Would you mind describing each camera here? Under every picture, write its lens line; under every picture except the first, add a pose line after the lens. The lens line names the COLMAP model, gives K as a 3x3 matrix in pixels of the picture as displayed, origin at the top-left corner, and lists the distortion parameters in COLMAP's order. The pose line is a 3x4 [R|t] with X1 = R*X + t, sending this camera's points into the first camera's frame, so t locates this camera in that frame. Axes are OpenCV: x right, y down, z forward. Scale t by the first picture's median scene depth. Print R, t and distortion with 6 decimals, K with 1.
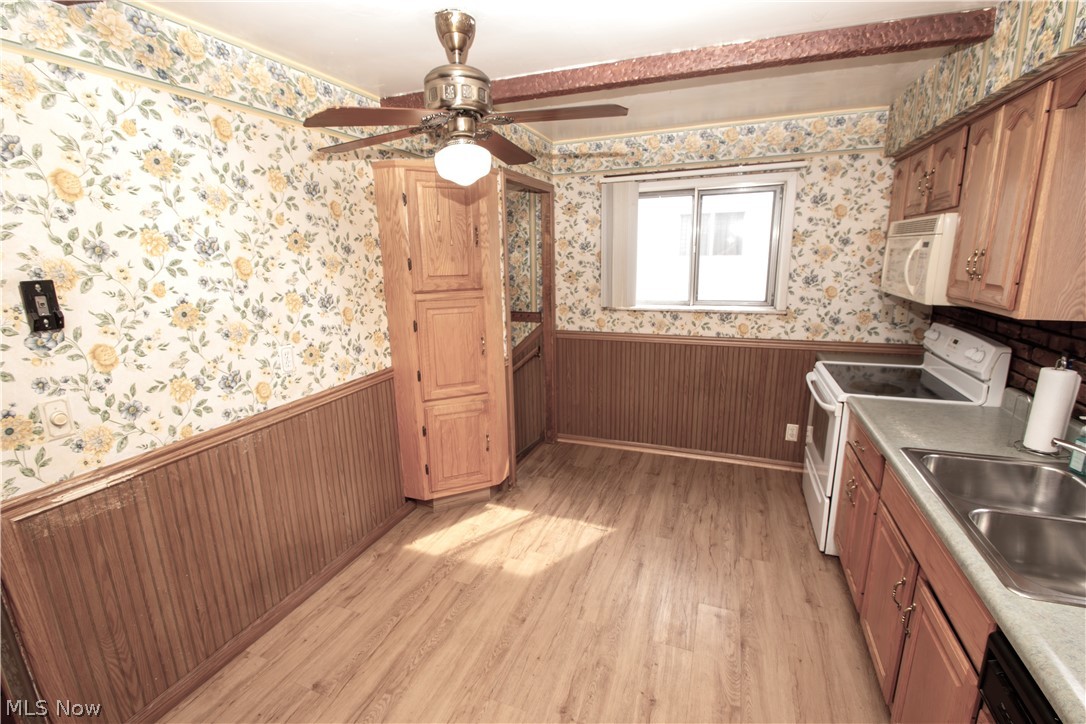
lens RADIAL K [[481.8, 0, 547.2], [0, 481.8, 362.9], [0, 0, 1]] dist [0.022882, -0.019932]
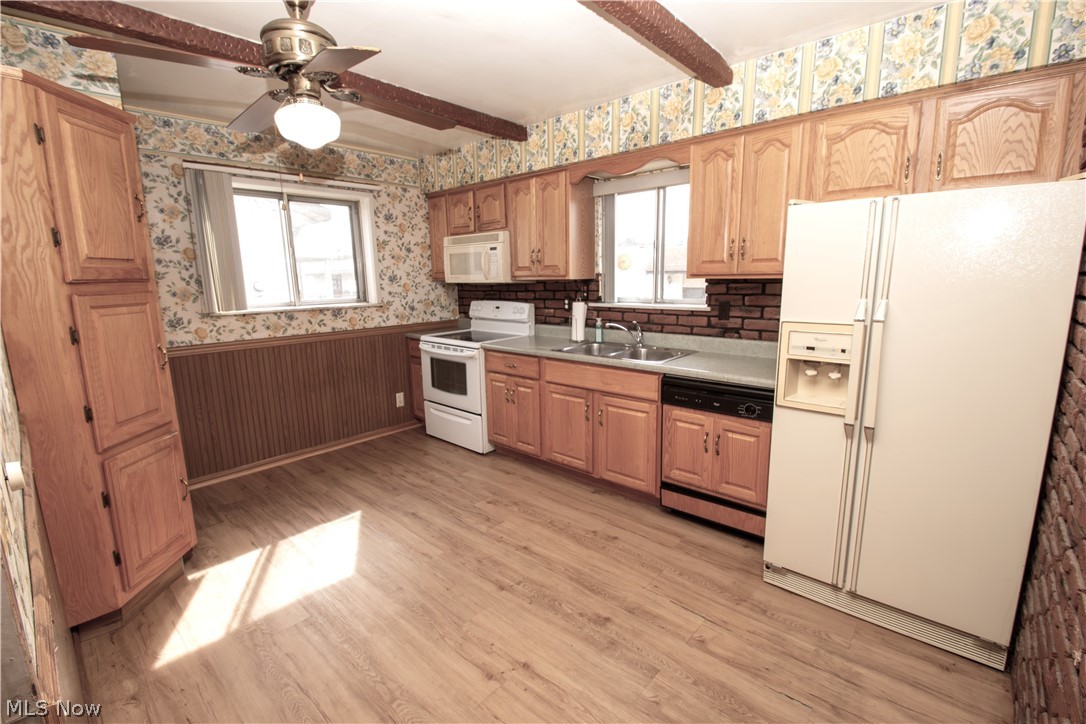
lens RADIAL K [[481.8, 0, 547.2], [0, 481.8, 362.9], [0, 0, 1]] dist [0.022882, -0.019932]
pose [[0.355157, -0.155304, 0.921816, -0.542358], [0.220932, 0.972112, 0.078657, 0.039284], [-0.908324, 0.175723, 0.379564, 0.169139]]
